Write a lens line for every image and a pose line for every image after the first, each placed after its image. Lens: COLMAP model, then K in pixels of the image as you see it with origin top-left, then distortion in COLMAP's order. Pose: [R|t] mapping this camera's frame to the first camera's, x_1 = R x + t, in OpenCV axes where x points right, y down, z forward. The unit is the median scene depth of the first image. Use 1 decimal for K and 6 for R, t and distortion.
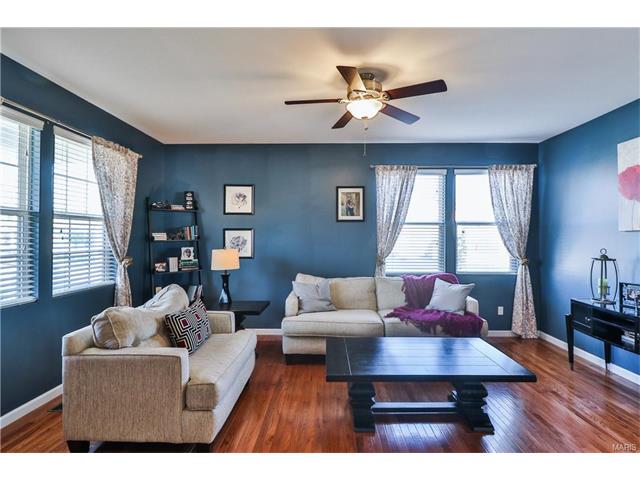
lens RADIAL K [[337.0, 0, 324.2], [0, 337.0, 235.0], [0, 0, 1]] dist [0.003593, -0.014605]
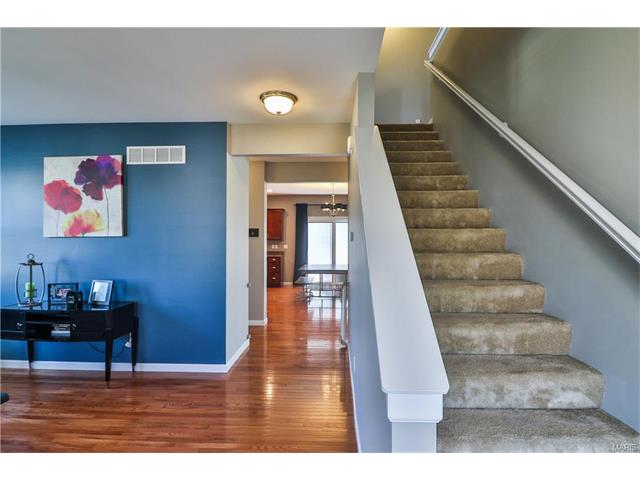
lens RADIAL K [[337.0, 0, 324.2], [0, 337.0, 235.0], [0, 0, 1]] dist [0.003593, -0.014605]
pose [[0.019115, 0.001571, 0.999816, -0.141916], [-0.005640, 0.999983, -0.001463, -0.015641], [-0.999801, -0.005611, 0.019124, 0.046751]]
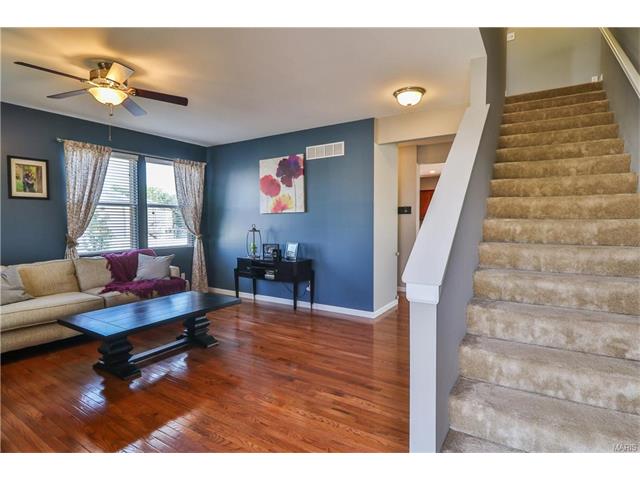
lens RADIAL K [[337.0, 0, 324.2], [0, 337.0, 235.0], [0, 0, 1]] dist [0.003593, -0.014605]
pose [[0.517104, -0.038605, 0.855052, -0.278435], [-0.000113, 0.998979, 0.045172, 0.014224], [-0.855923, -0.023455, 0.516572, -0.096125]]
